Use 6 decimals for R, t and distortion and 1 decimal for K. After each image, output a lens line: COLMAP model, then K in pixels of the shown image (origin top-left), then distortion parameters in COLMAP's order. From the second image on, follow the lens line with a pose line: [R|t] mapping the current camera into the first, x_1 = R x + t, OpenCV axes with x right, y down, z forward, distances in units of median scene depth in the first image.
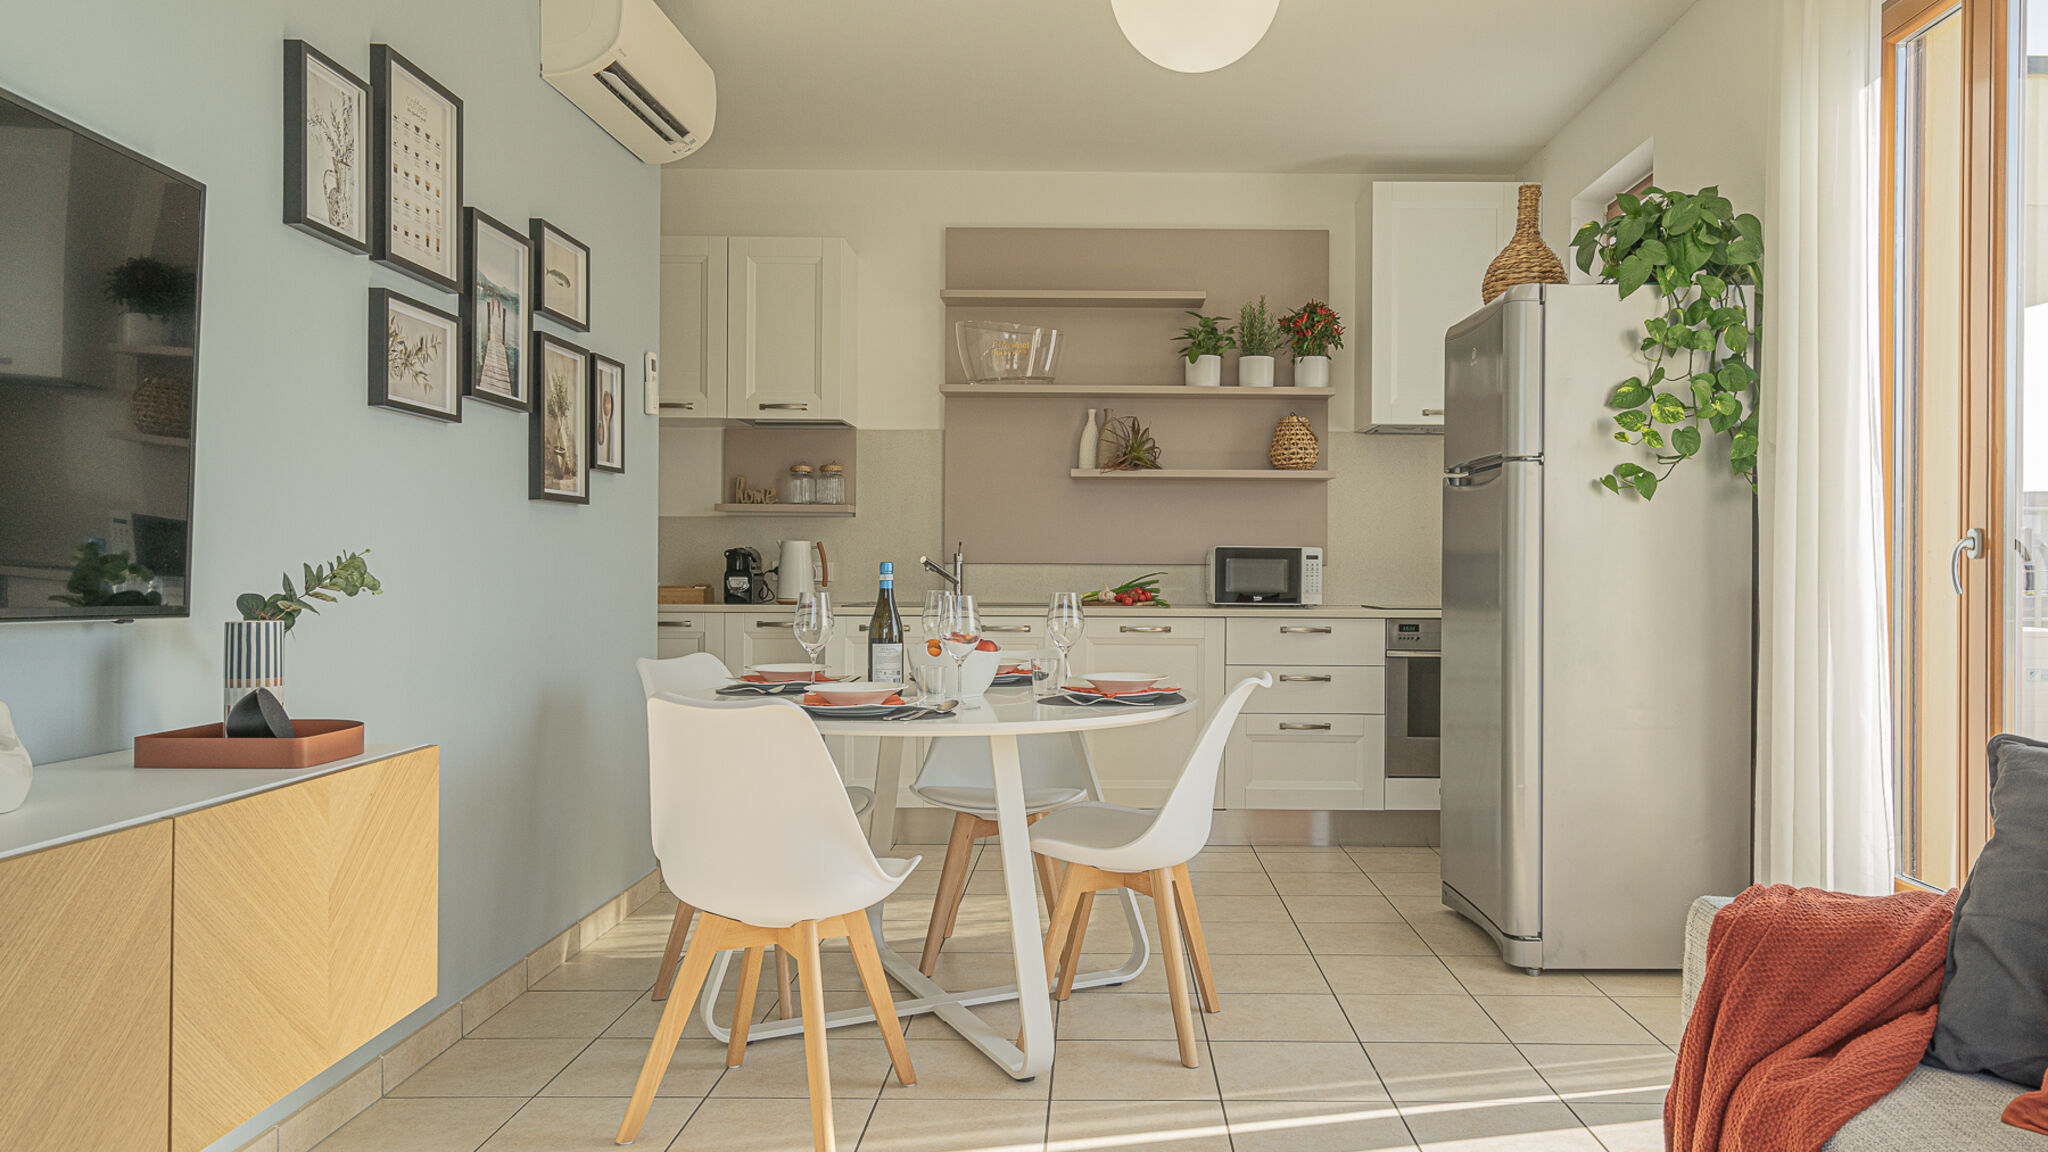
lens RADIAL K [[1368.4, 0, 1129.5], [0, 1368.4, 563.9], [0, 0, 1]] dist [0.007157, -0.001972]
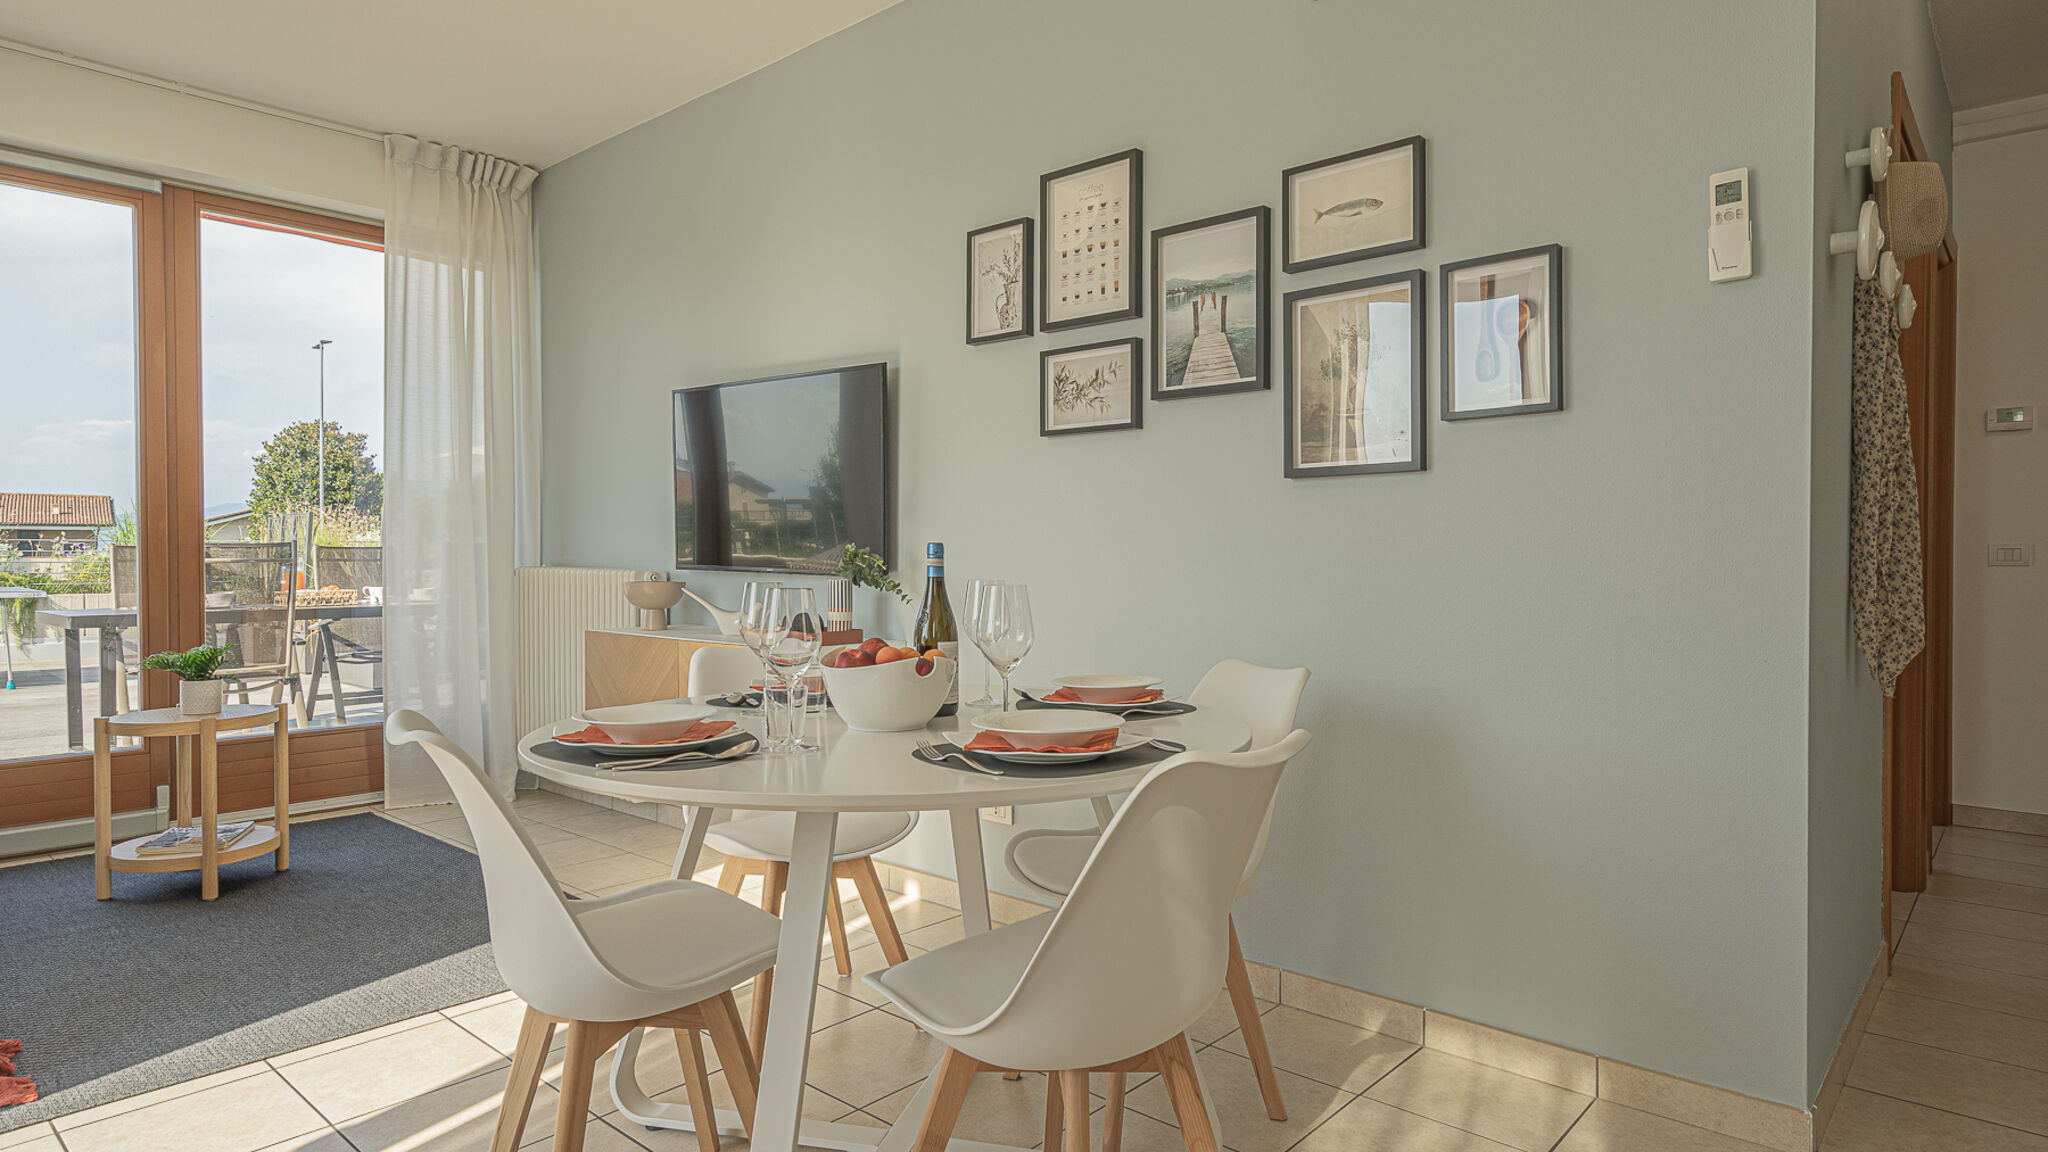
lens RADIAL K [[1170.1, 0, 1006.2], [0, 1170.1, 568.5], [0, 0, 1]] dist [0.008456, -0.000299]
pose [[-0.695137, 0.001629, -0.718876, 0.188072], [-0.000849, 0.999995, 0.003087, 0.008081], [0.718877, 0.002756, -0.695132, 1.016574]]
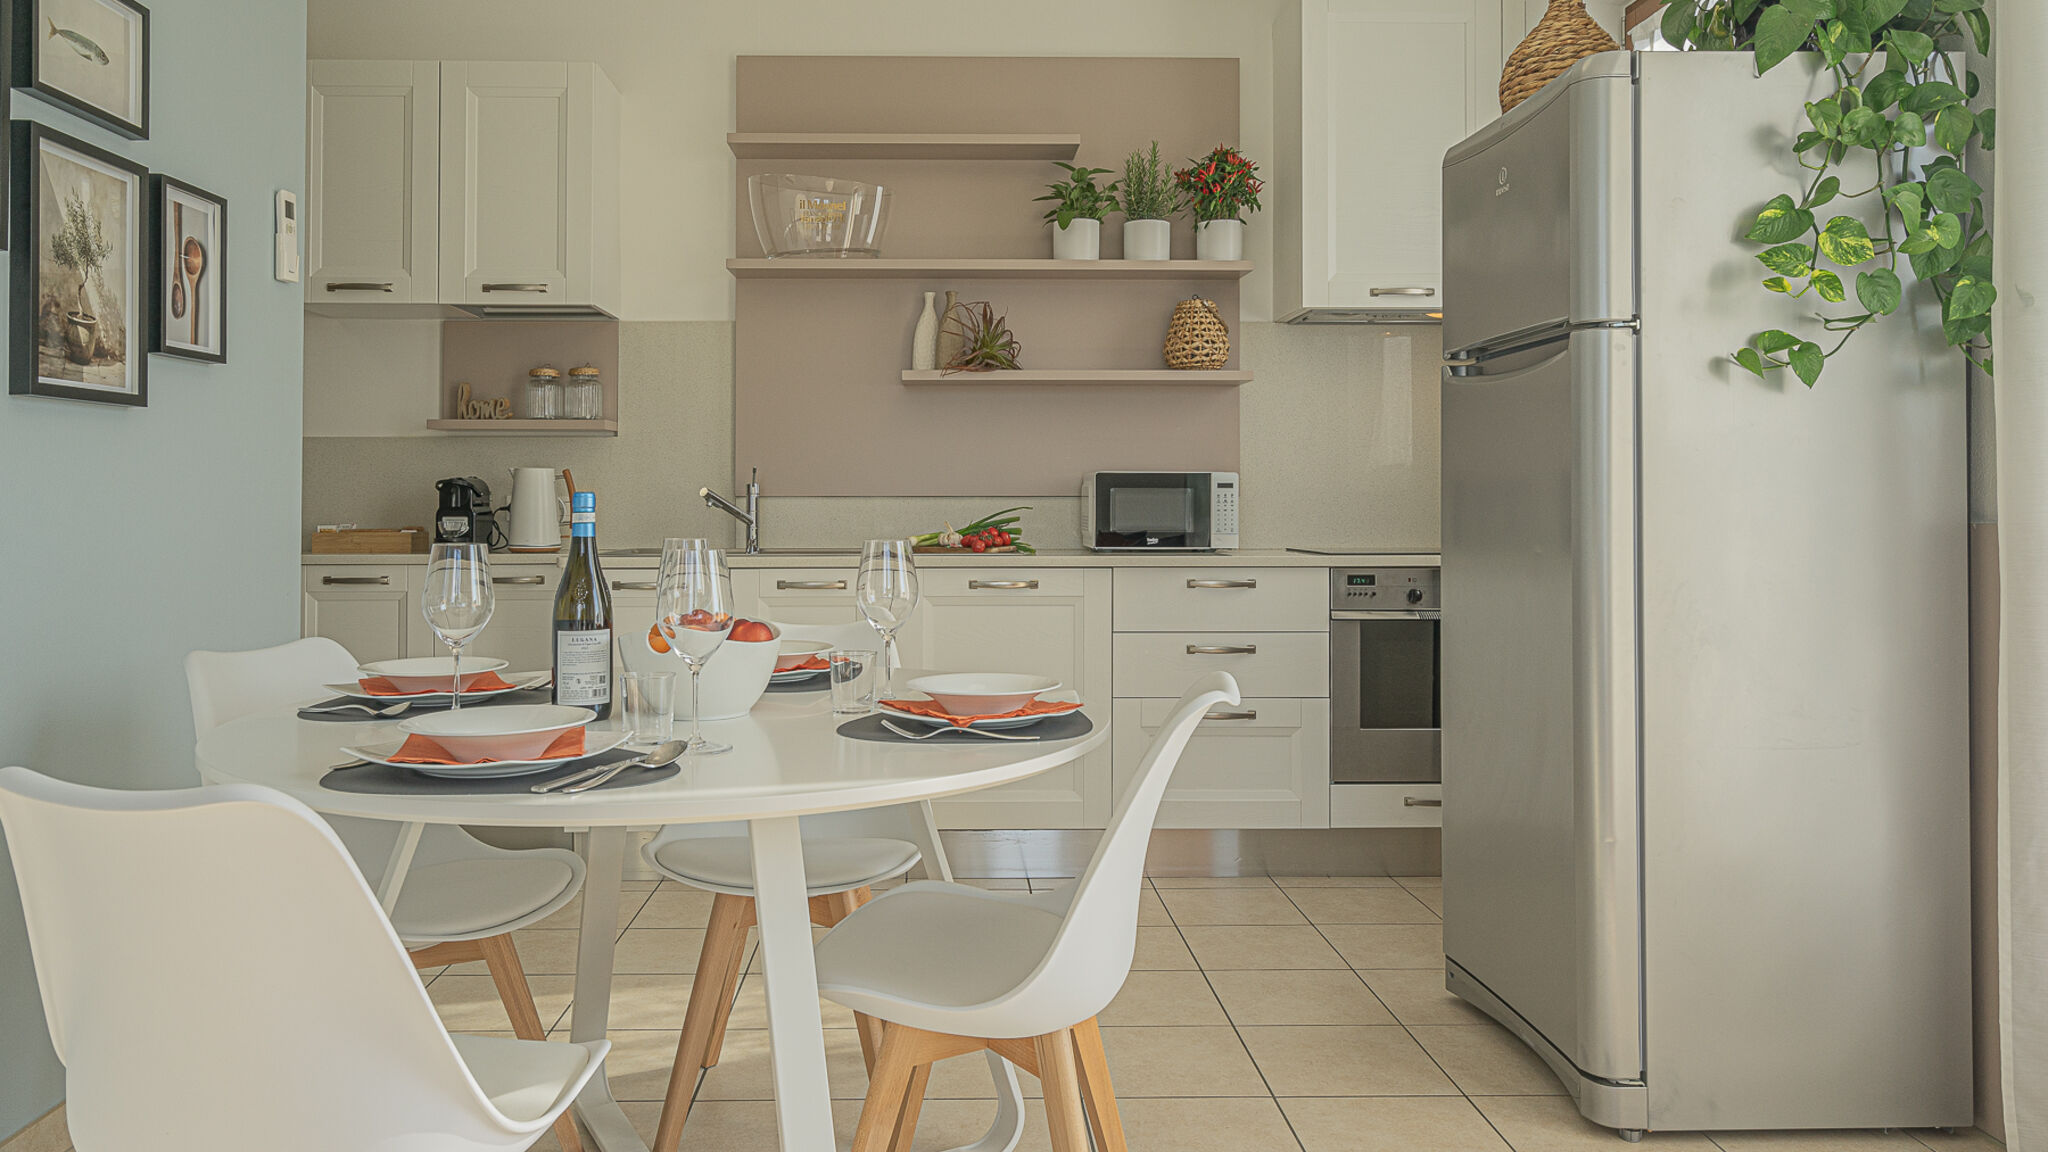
lens RADIAL K [[1420.3, 0, 956.0], [0, 1420.3, 479.8], [0, 0, 1]] dist [0.000247, 0.000581]
pose [[0.999925, -0.006449, -0.010421, -0.006502], [0.006308, 0.999889, -0.013496, 0.001801], [0.010507, 0.013429, 0.999855, 0.266081]]
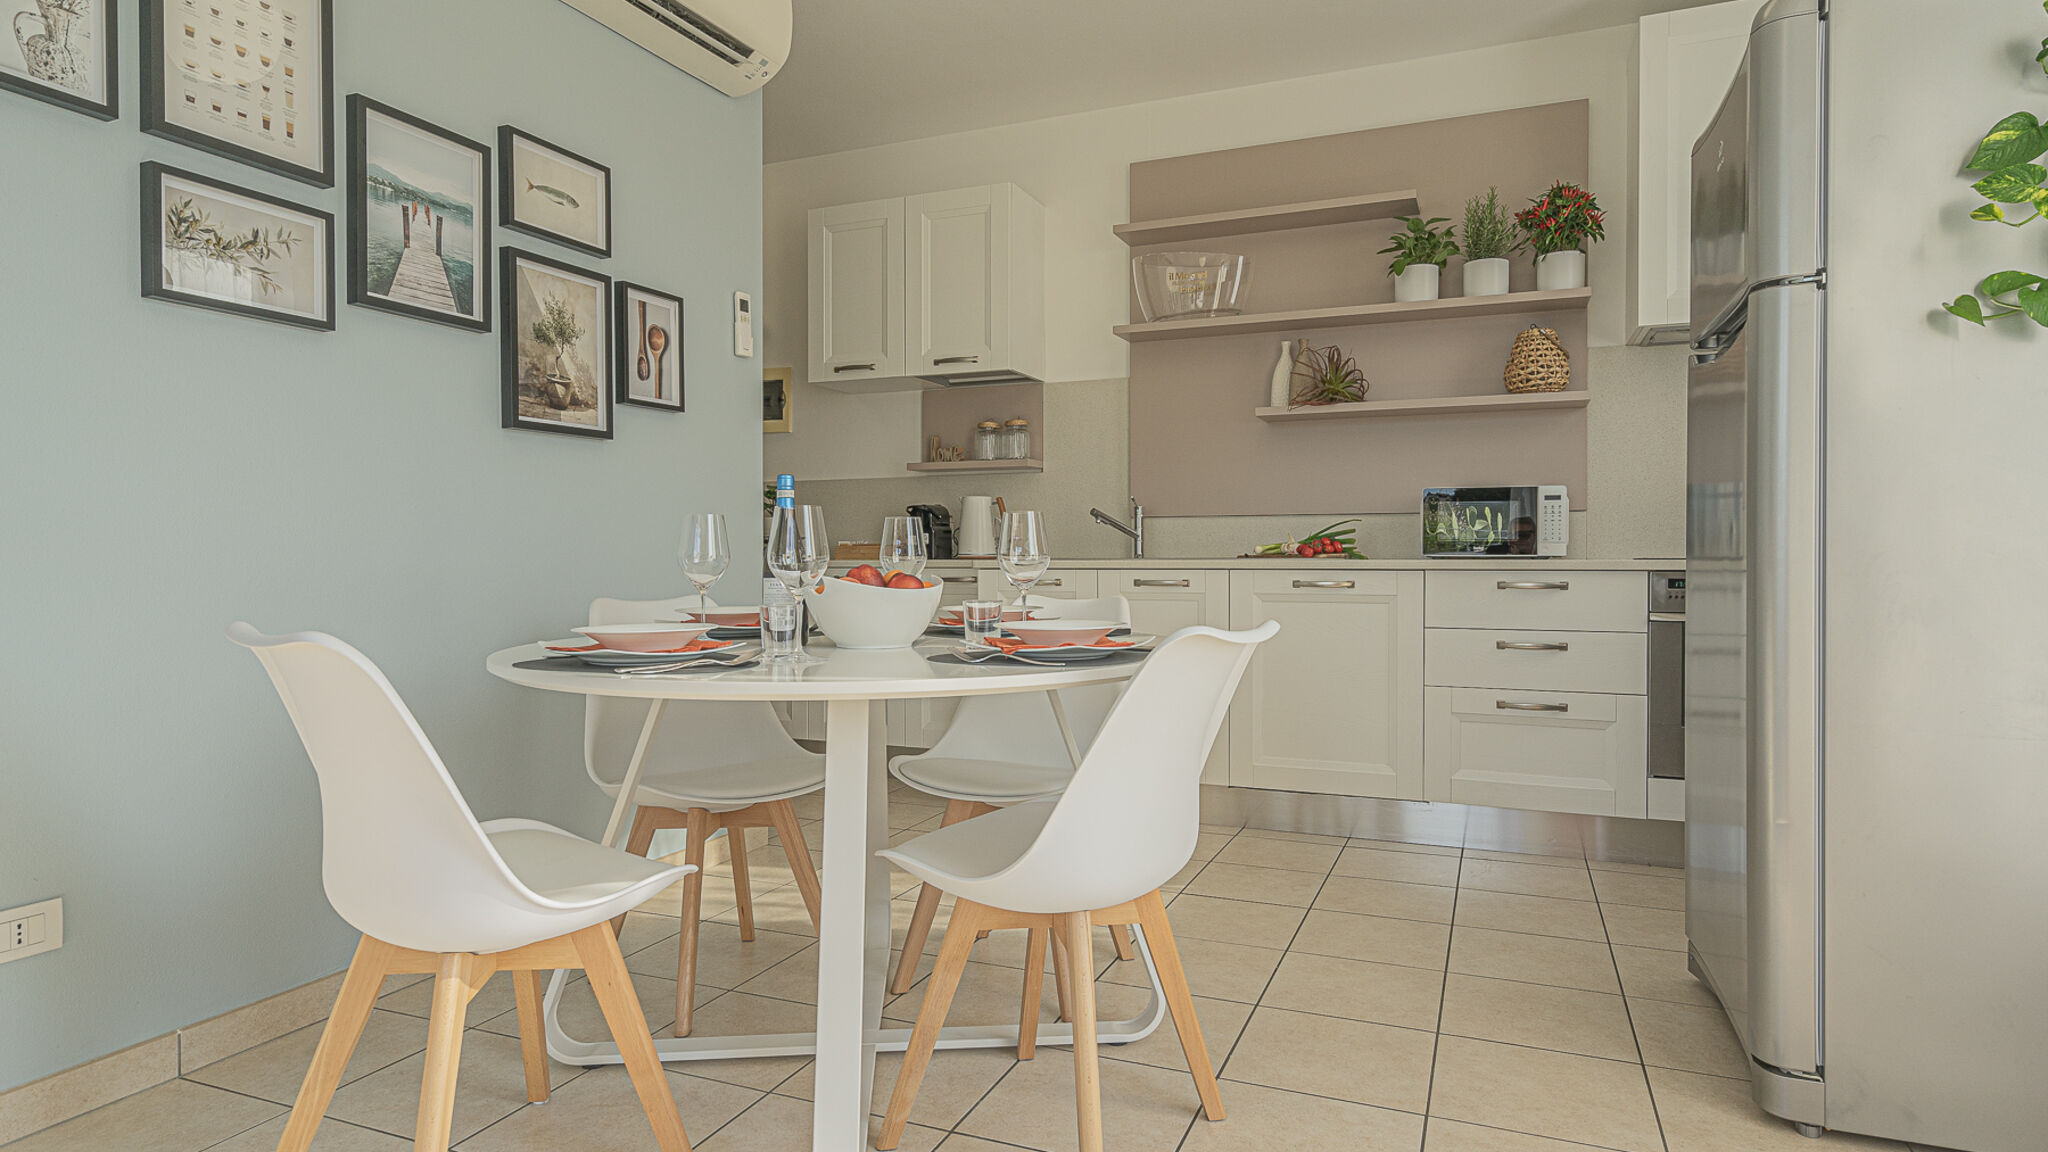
lens RADIAL K [[1115.2, 0, 1032.6], [0, 1115.2, 570.0], [0, 0, 1]] dist [0.001986, 0.001580]
pose [[0.911651, -0.004739, -0.410939, 0.147857], [0.010248, 0.999885, 0.011202, 0.032605], [0.410838, -0.014424, 0.911594, 0.325624]]
